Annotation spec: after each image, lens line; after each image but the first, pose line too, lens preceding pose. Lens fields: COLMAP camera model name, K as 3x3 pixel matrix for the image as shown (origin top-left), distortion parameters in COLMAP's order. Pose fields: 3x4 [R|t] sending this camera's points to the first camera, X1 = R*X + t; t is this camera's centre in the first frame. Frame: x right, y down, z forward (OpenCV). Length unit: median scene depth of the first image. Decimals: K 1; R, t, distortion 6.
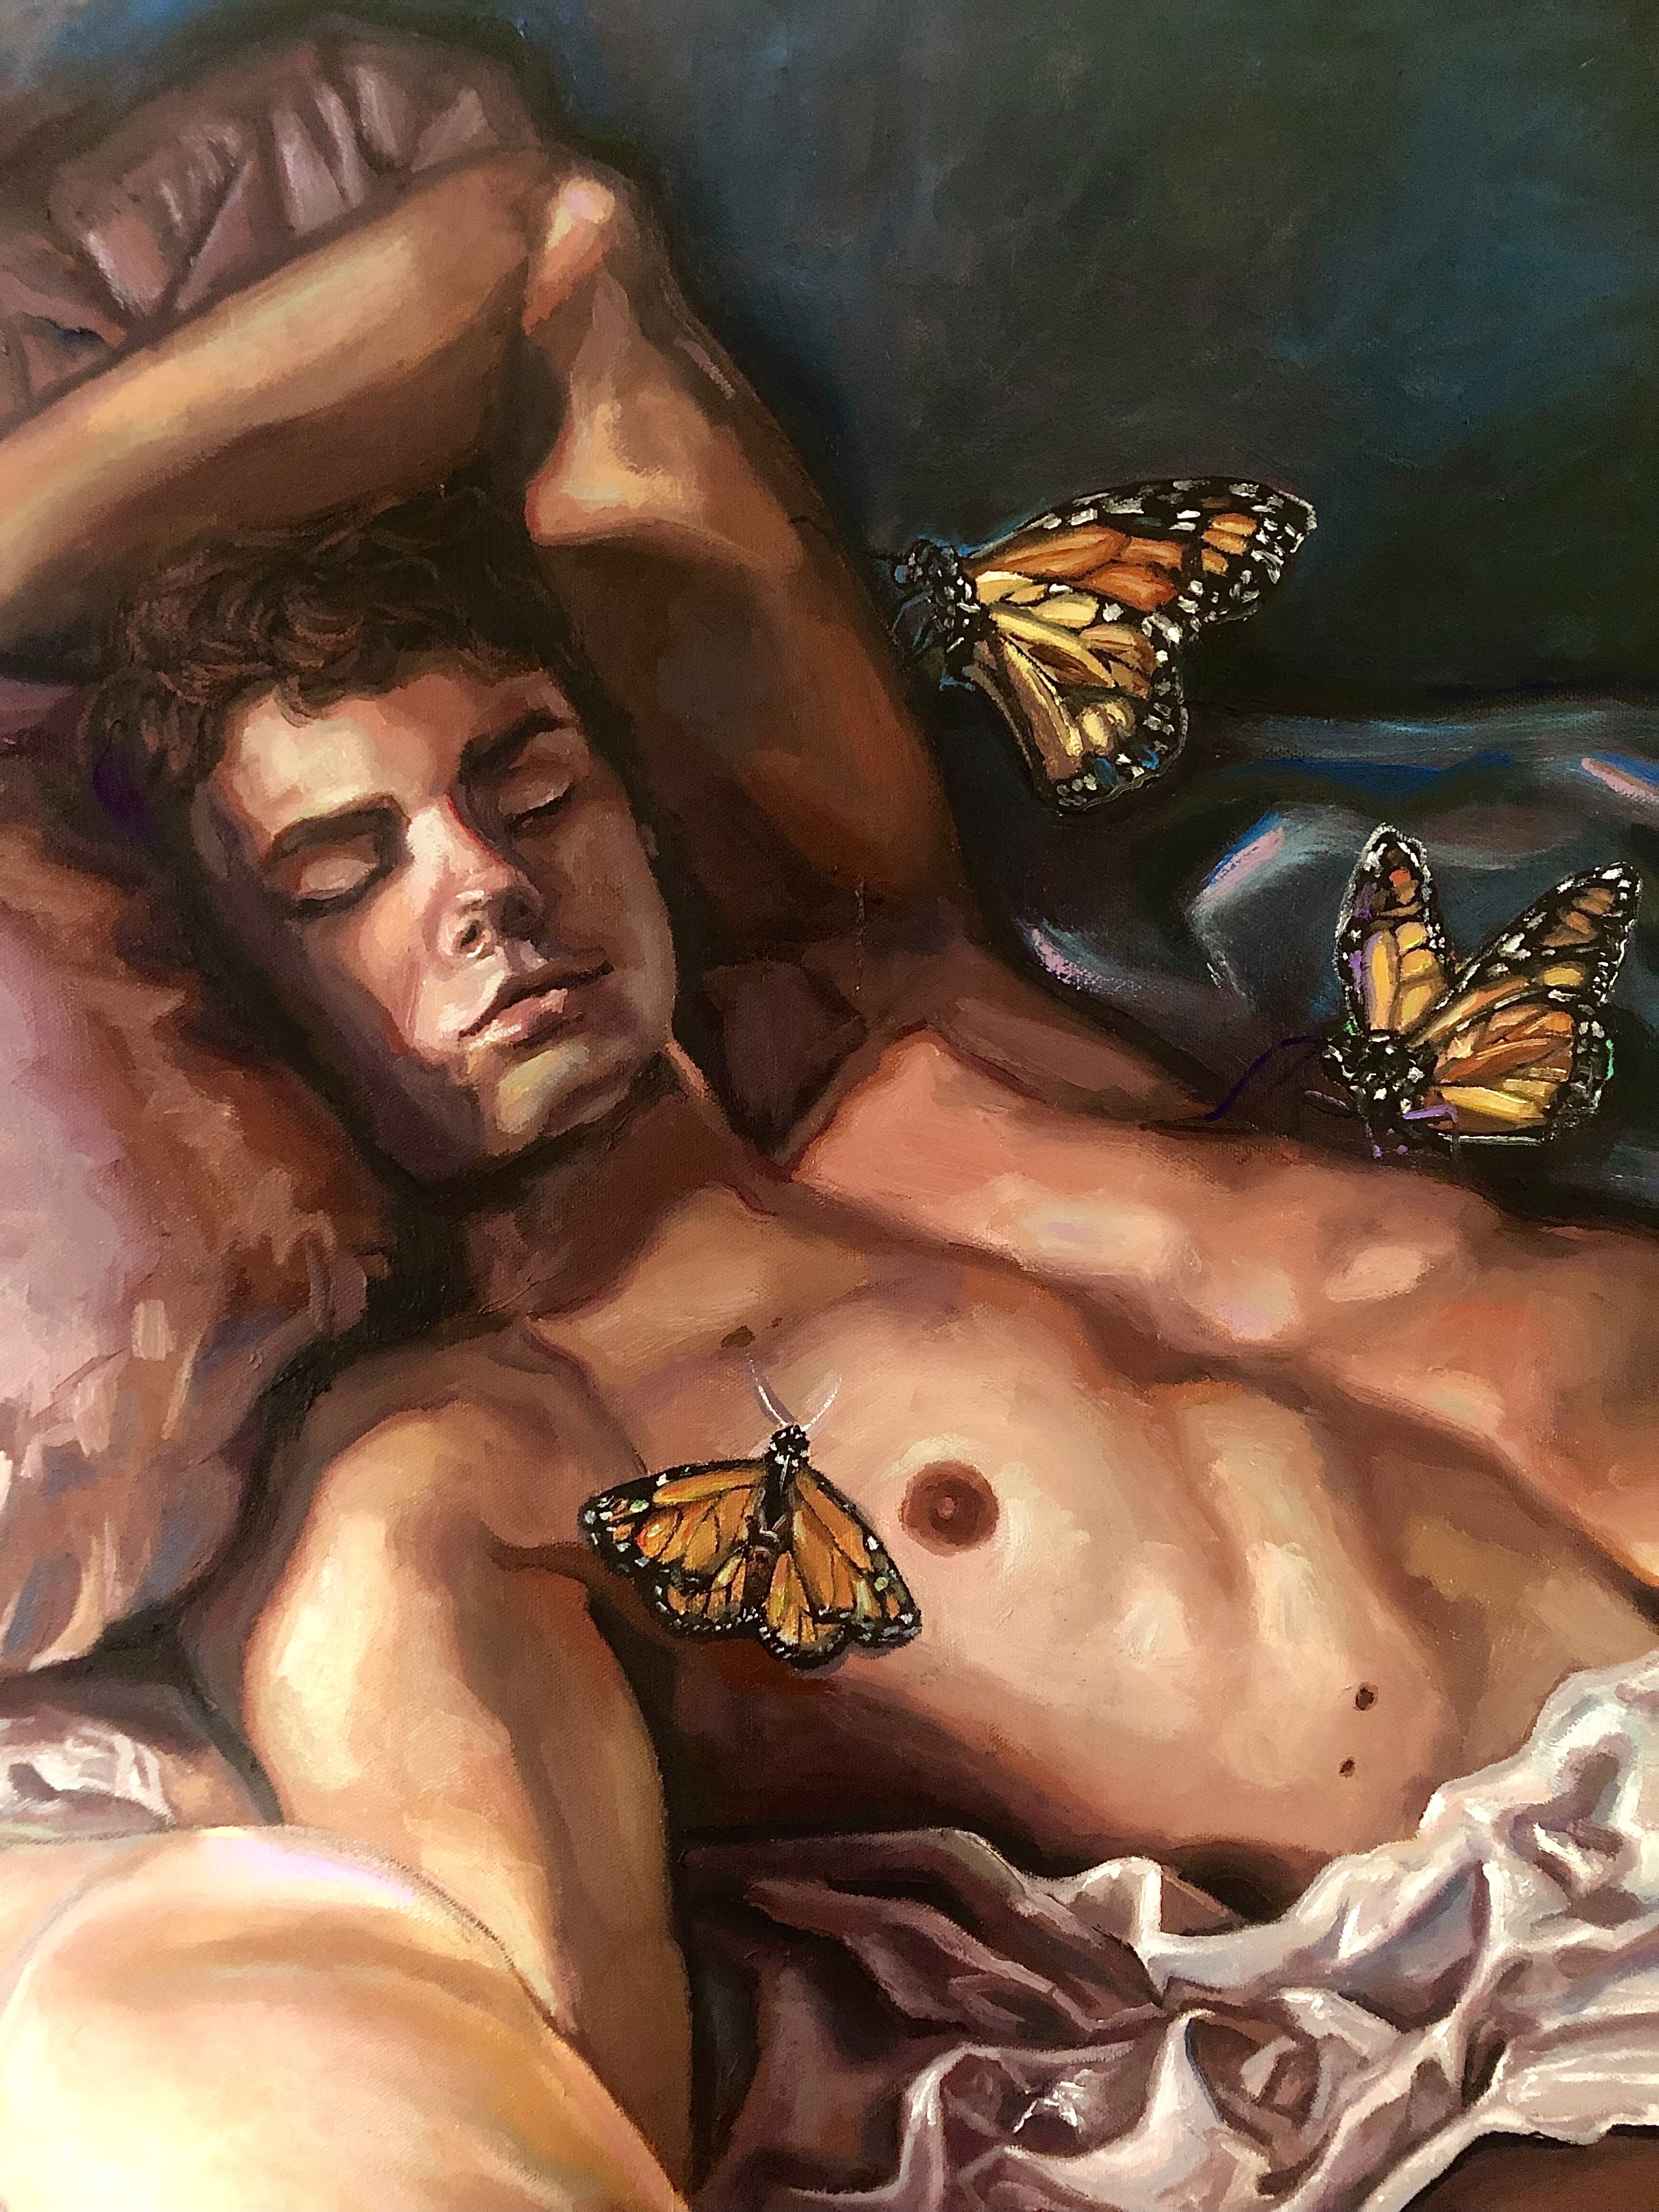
lens RADIAL K [[1833.3, 0, 819.6], [0, 1833.3, 1083.3], [0, 0, 1]] dist [0.060312, -0.076121]
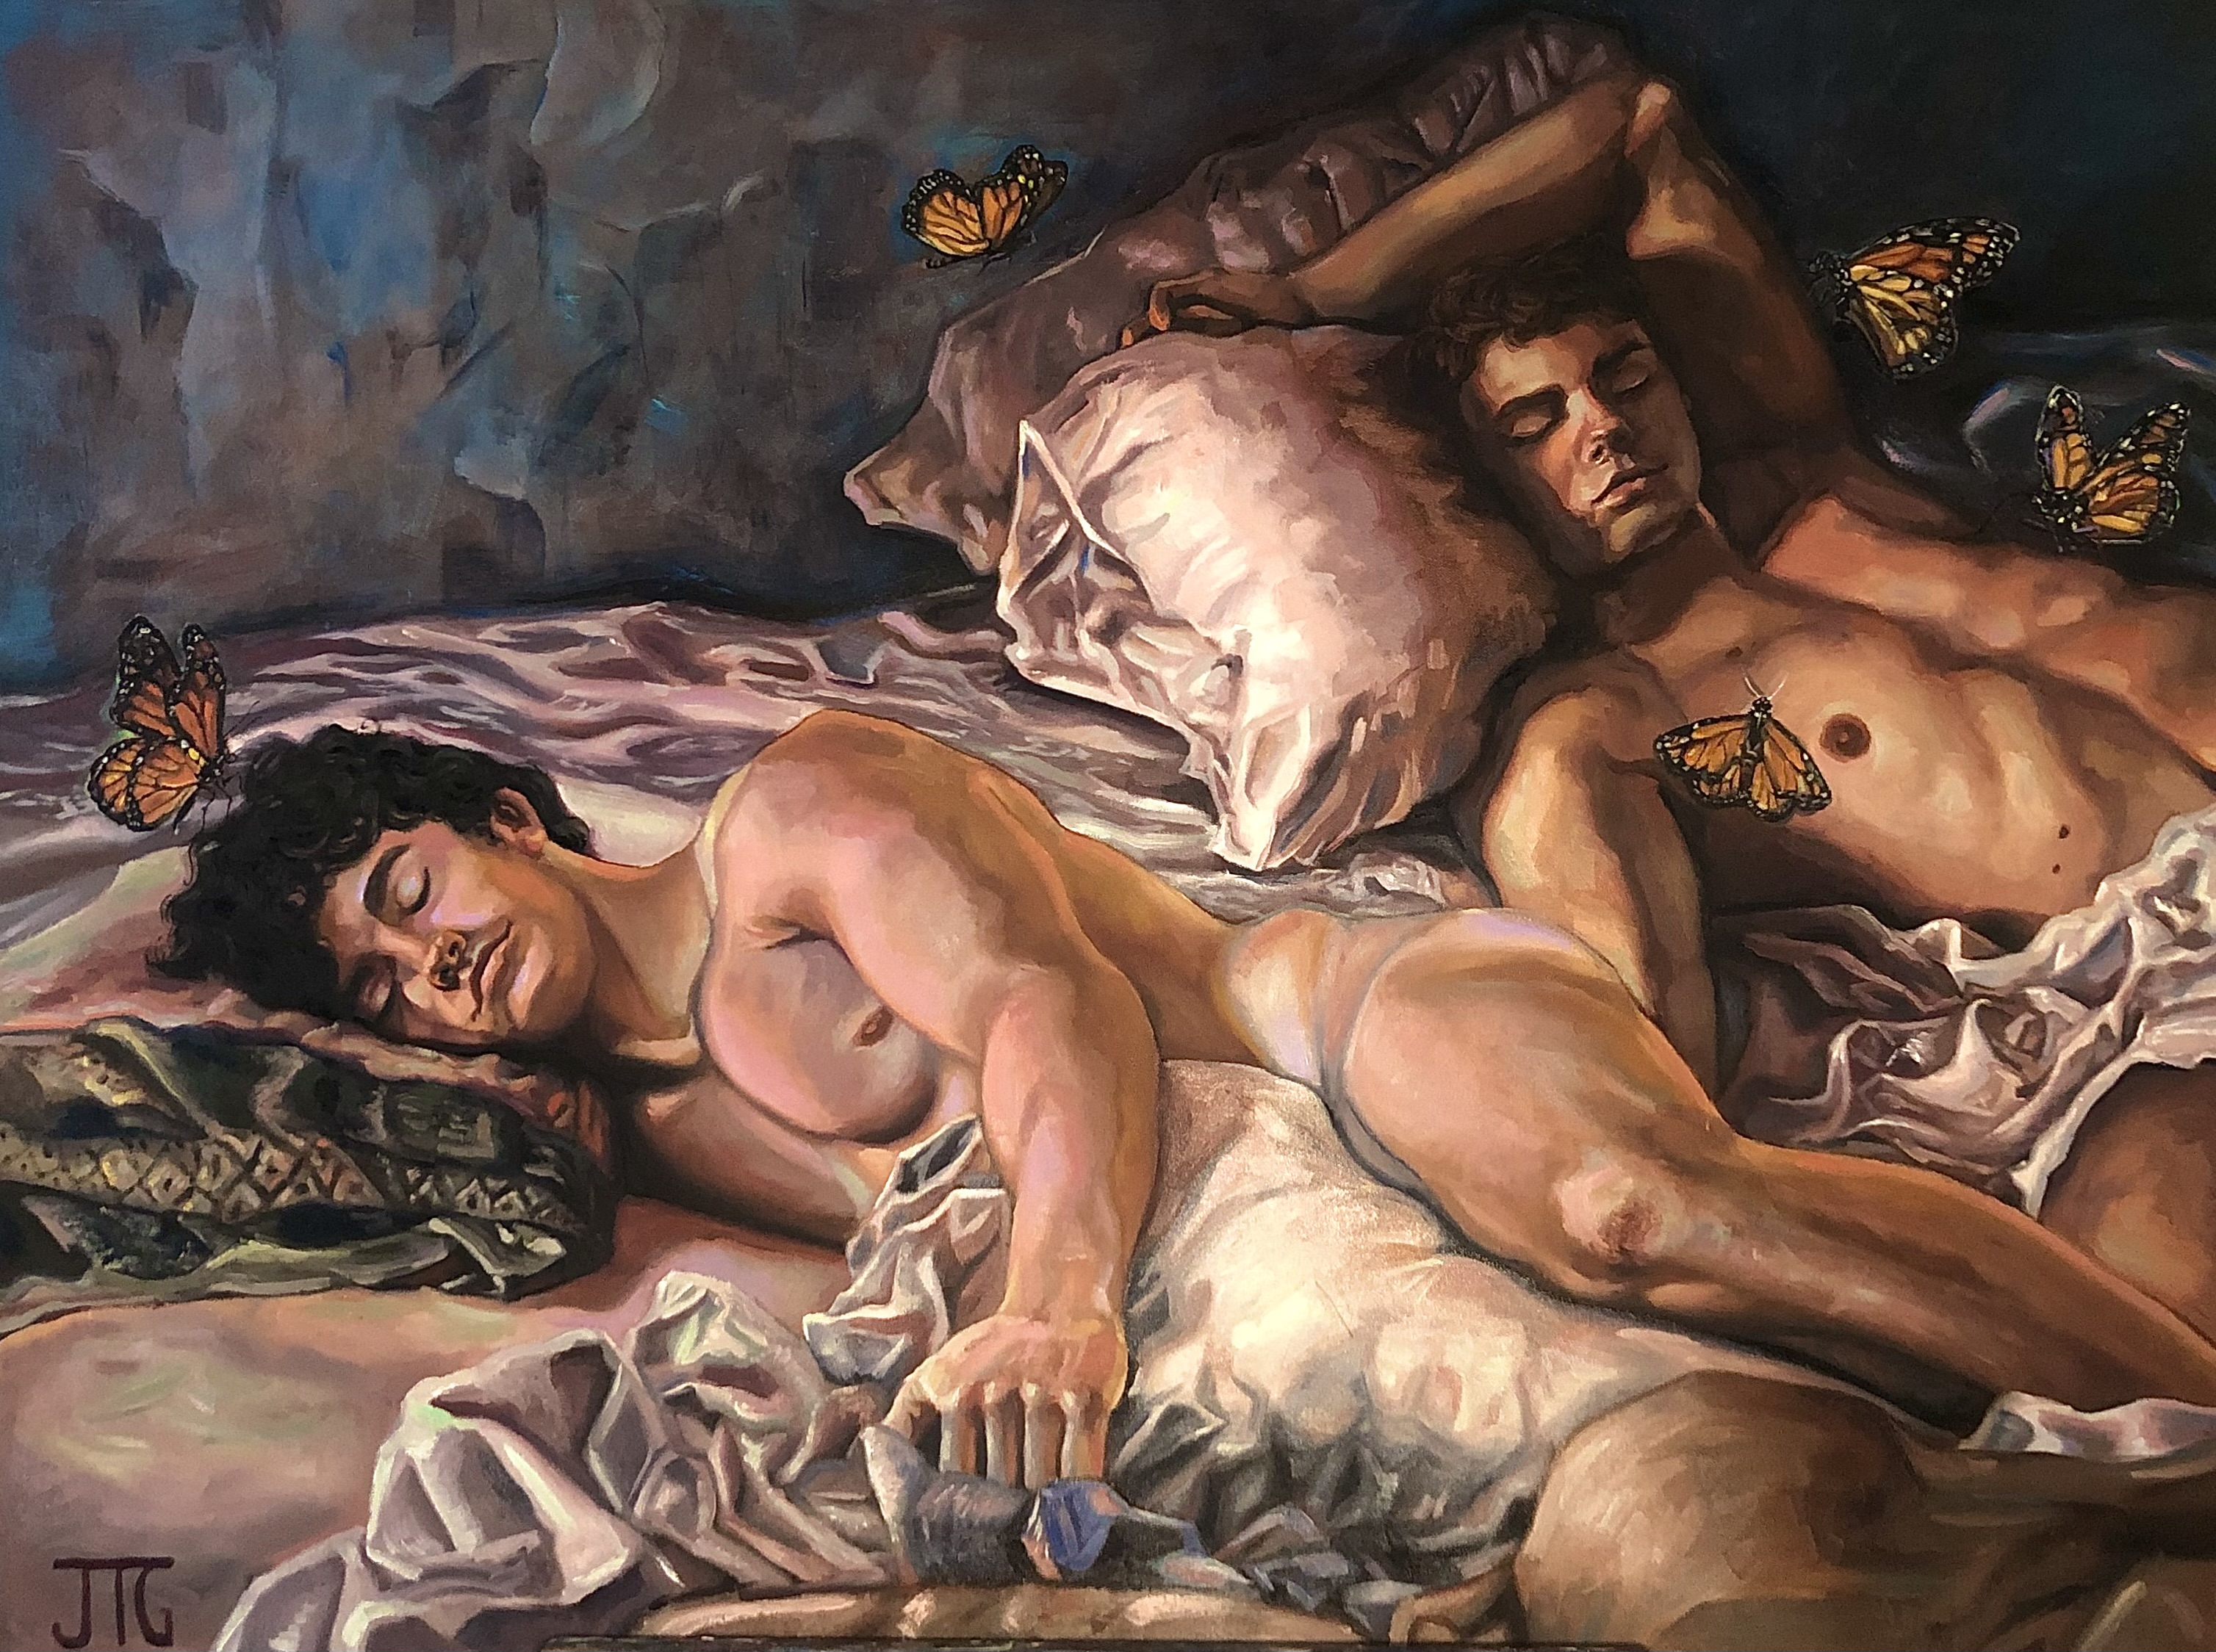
lens RADIAL K [[1836.3, 0, 1088.2], [0, 1836.3, 807.1], [0, 0, 1]] dist [0.060312, -0.076121]
pose [[0.886932, 0.039483, -0.460209, 0.267106], [0.040199, 0.985962, 0.162061, -0.048286], [0.460147, -0.162238, 0.872894, -1.108246]]
